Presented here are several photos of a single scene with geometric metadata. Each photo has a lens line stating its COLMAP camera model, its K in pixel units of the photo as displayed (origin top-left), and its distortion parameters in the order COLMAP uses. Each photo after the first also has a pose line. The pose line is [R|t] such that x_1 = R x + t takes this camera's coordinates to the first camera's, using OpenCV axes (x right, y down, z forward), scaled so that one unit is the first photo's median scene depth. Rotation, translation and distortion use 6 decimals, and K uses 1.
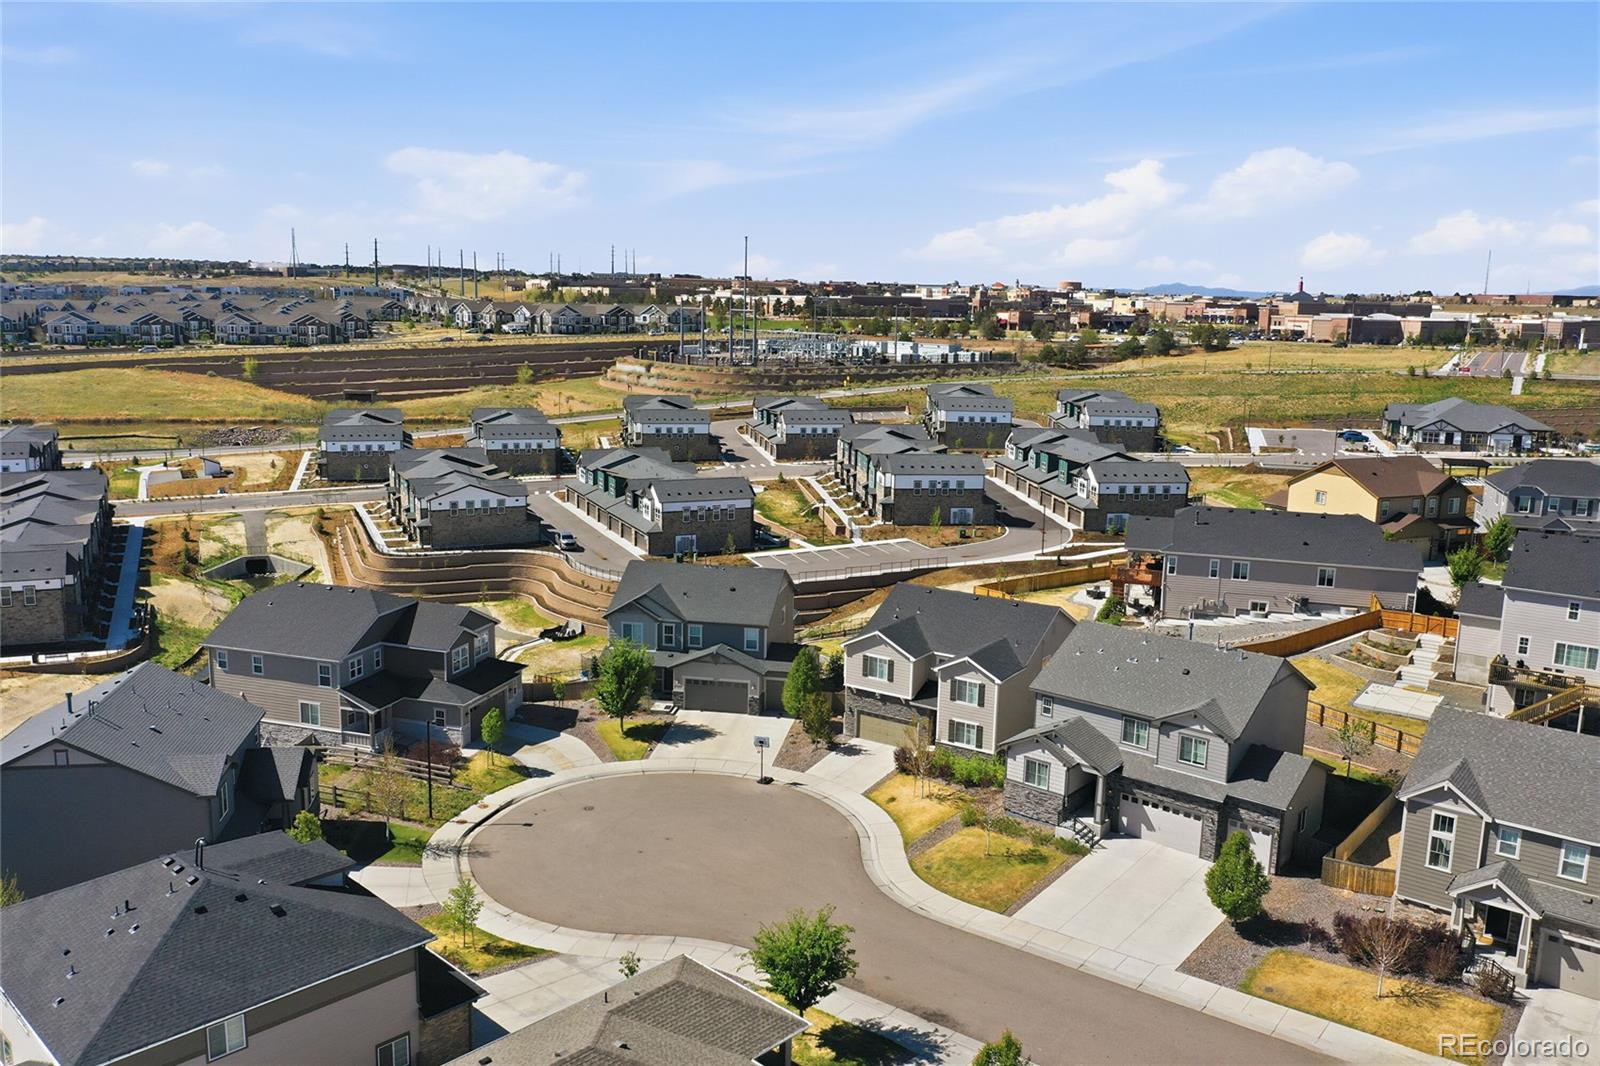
lens RADIAL K [[1252.9, 0, 800.0], [0, 1252.9, 533.0], [0, 0, 1]] dist [-0.008210, -0.002753]
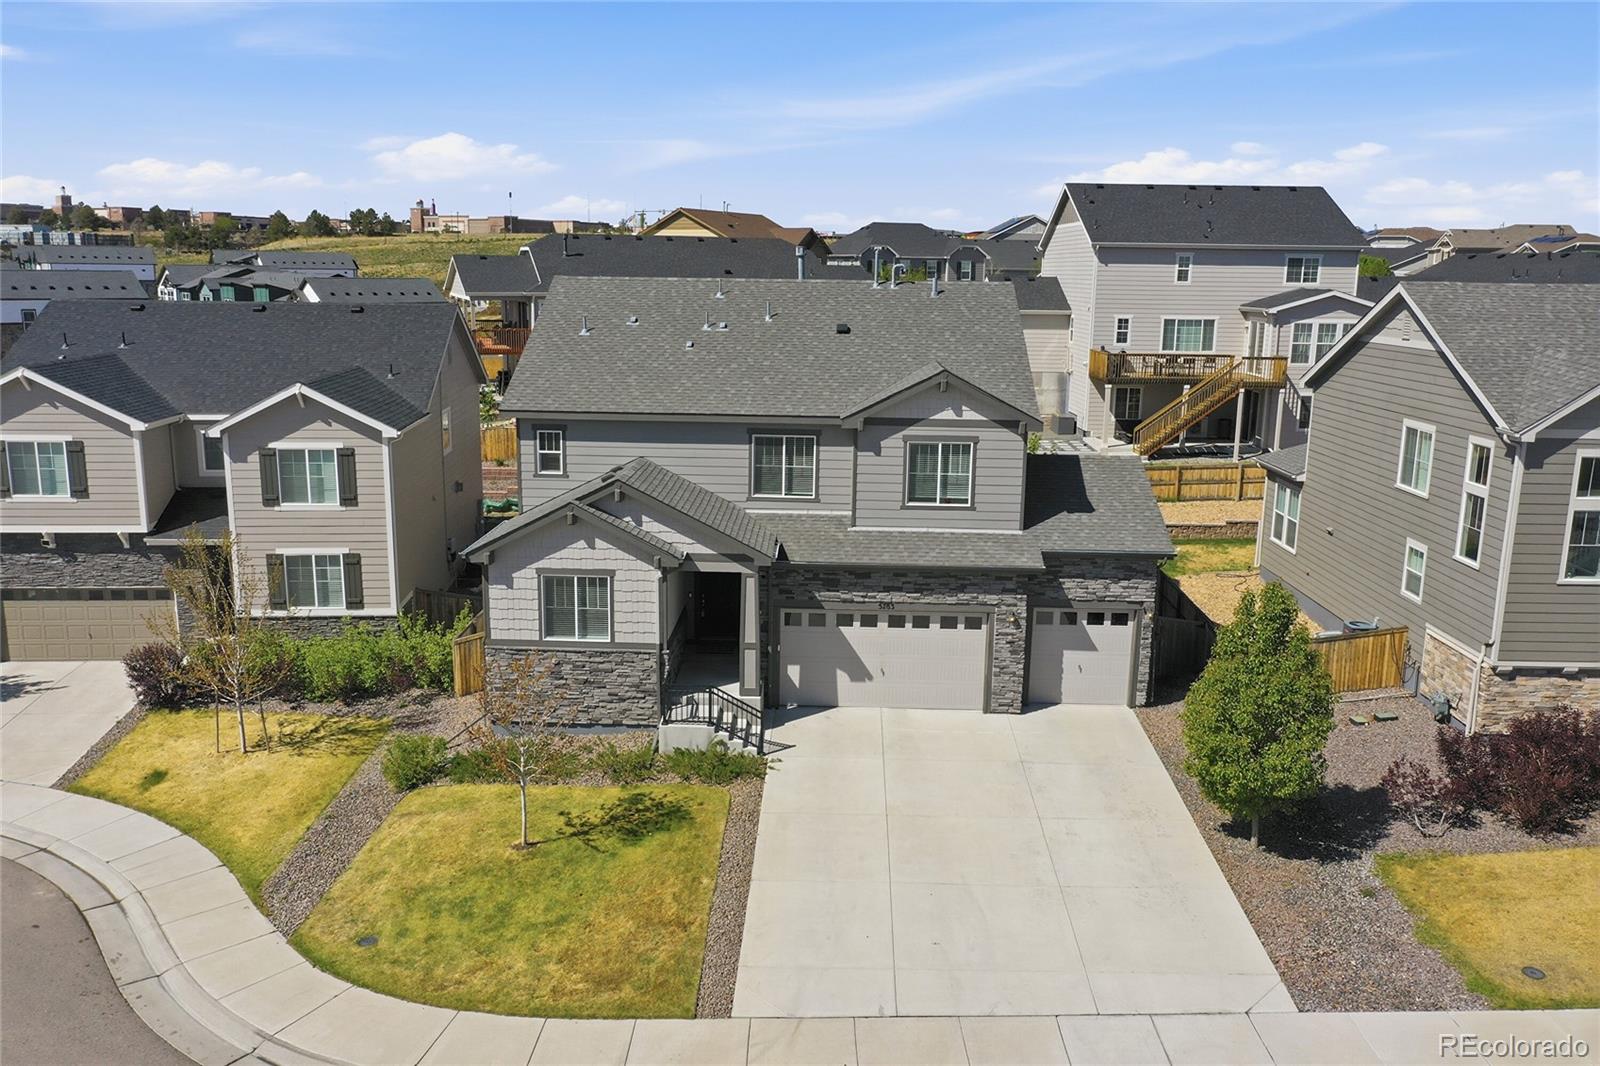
lens RADIAL K [[1252.9, 0, 800.0], [0, 1252.9, 533.0], [0, 0, 1]] dist [-0.008210, -0.002753]
pose [[0.784836, -0.135267, 0.604761, 0.011751], [0.112927, 0.990765, 0.075052, 0.134718], [-0.609328, 0.009391, 0.792863, 0.592013]]
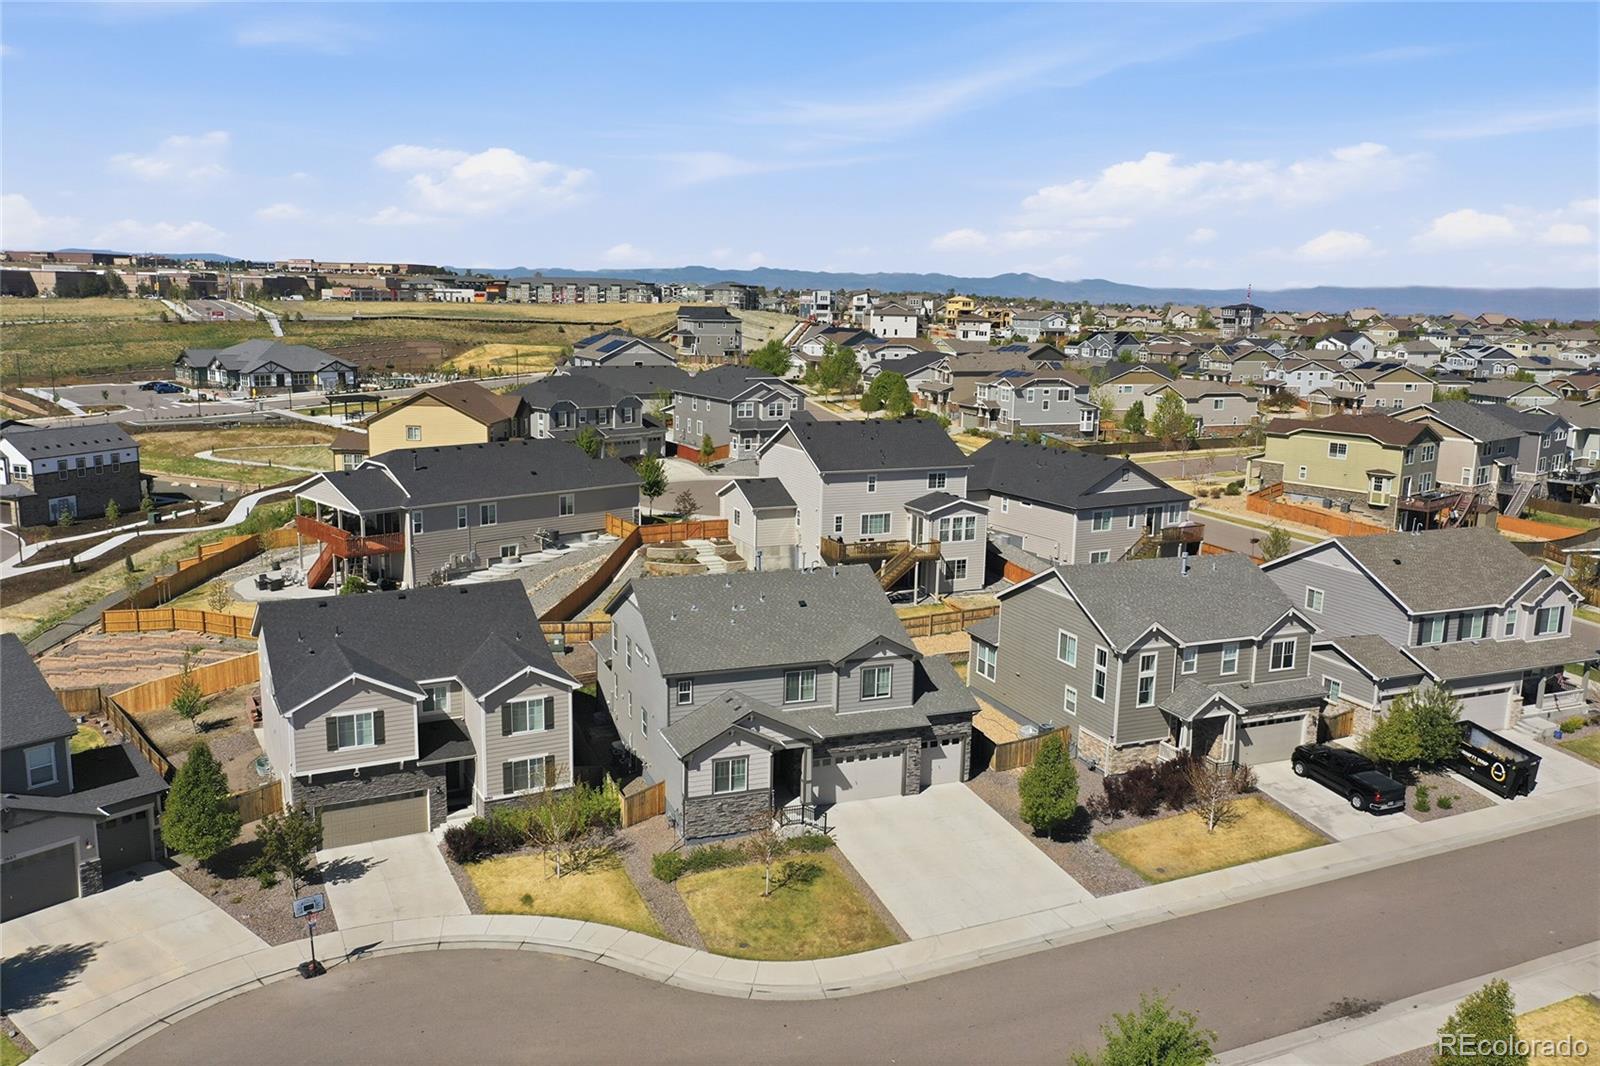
lens RADIAL K [[1252.9, 0, 800.0], [0, 1252.9, 533.0], [0, 0, 1]] dist [-0.008210, -0.002753]
pose [[0.474924, -0.171343, 0.863185, -0.388989], [0.146641, 0.982557, 0.114356, -0.032248], [-0.867723, 0.072268, 0.491766, 0.521308]]
